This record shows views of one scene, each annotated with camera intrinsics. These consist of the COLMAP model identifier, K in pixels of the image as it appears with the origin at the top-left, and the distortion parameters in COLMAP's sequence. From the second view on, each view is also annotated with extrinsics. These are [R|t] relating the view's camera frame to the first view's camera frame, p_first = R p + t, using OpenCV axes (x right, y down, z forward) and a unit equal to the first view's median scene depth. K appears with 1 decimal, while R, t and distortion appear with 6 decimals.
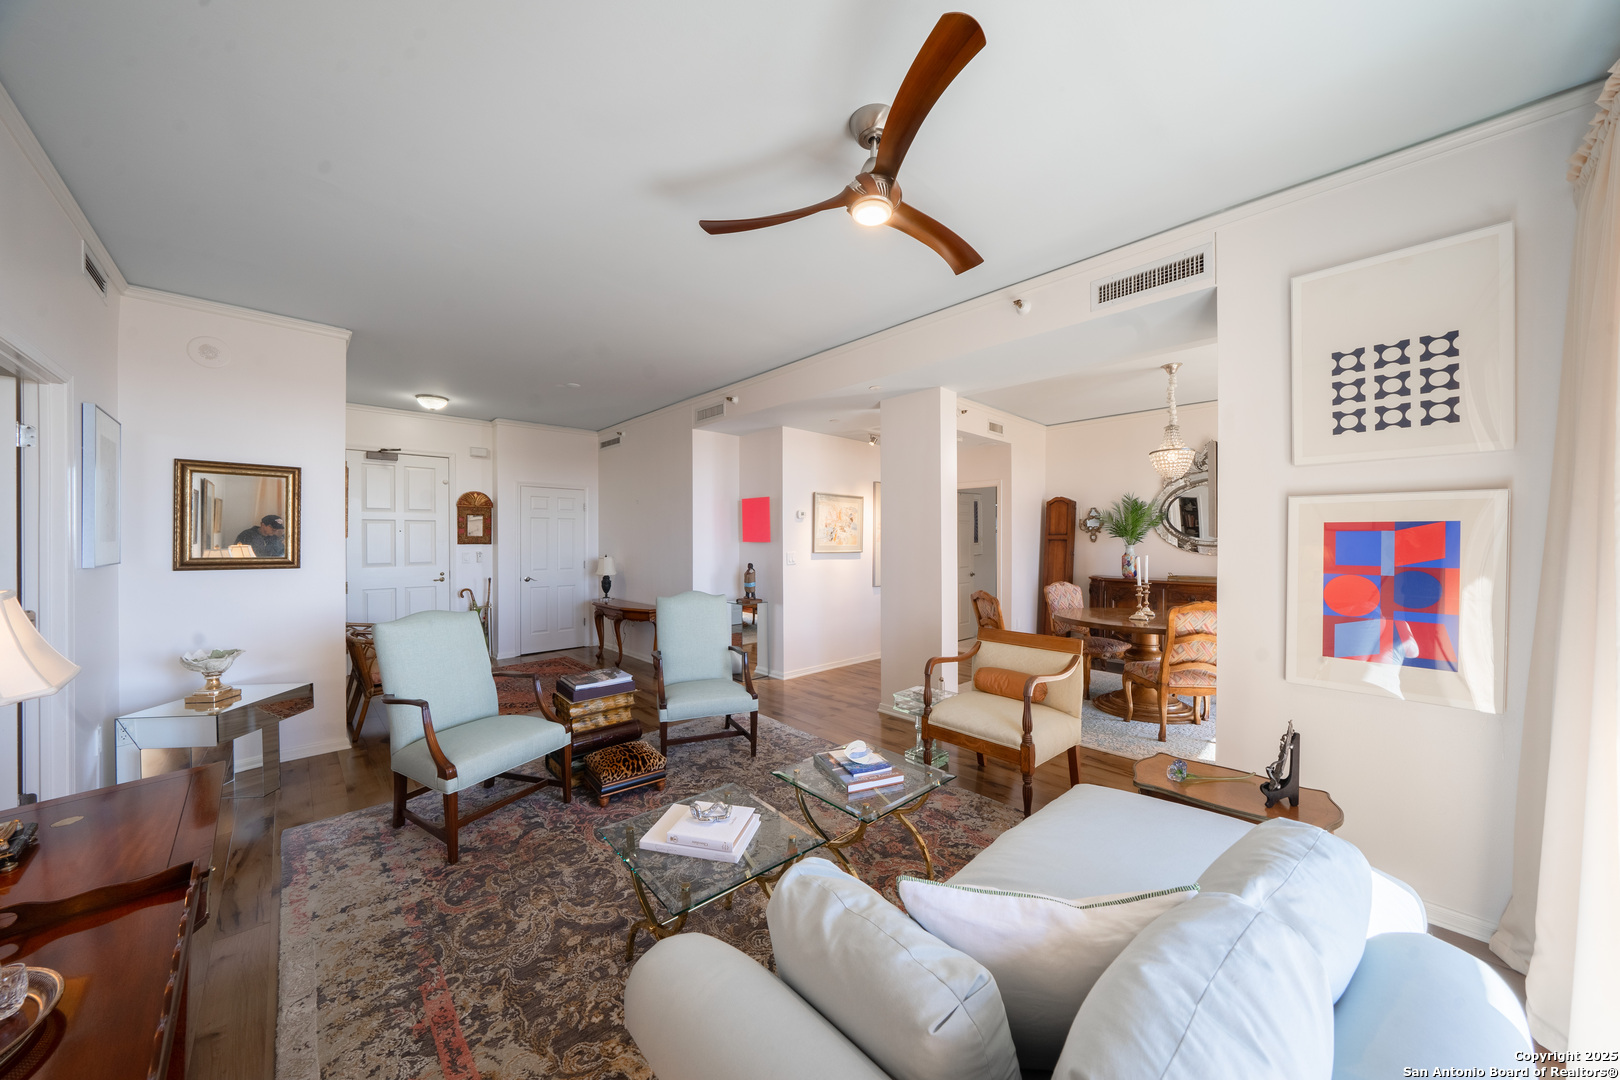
lens RADIAL K [[553.6, 0, 799.7], [0, 553.6, 535.4], [0, 0, 1]] dist [-0.001553, 0.000028]
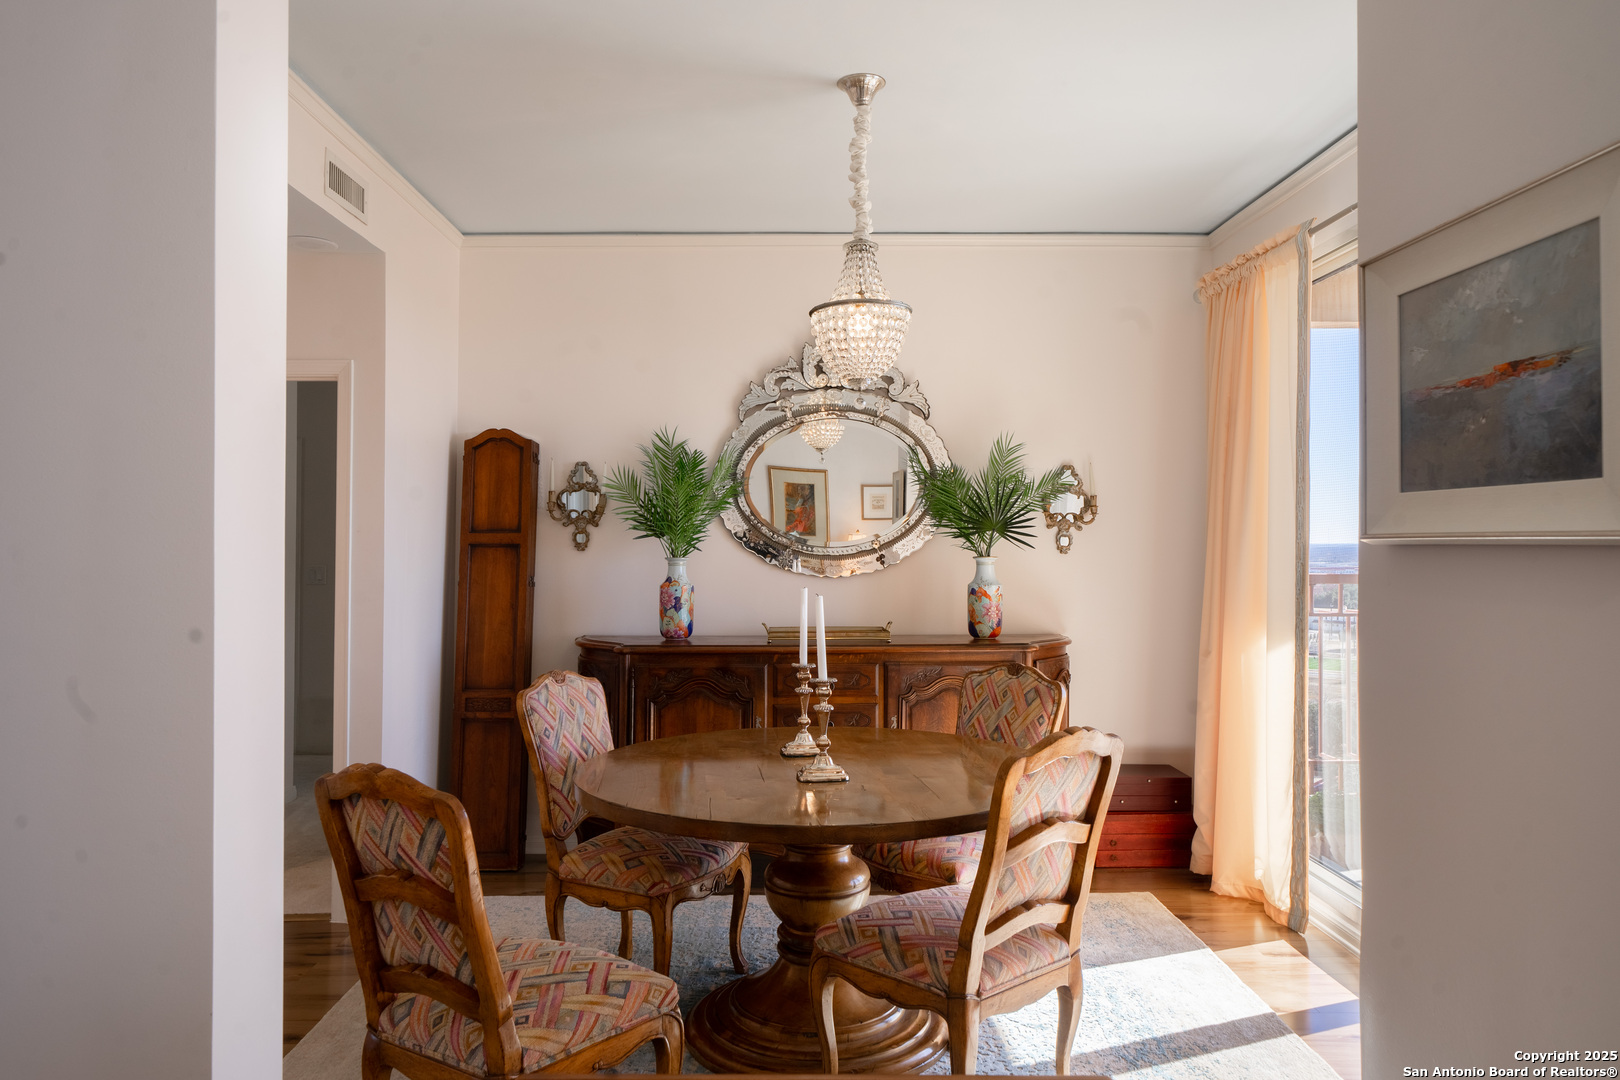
lens RADIAL K [[1086.4, 0, 792.9], [0, 1086.4, 533.5], [0, 0, 1]] dist [-0.004982, -0.001447]
pose [[0.673158, 0.001073, 0.739498, 0.212844], [-0.002803, 0.999995, 0.001100, -0.002705], [-0.739493, -0.002813, 0.673158, 1.168738]]
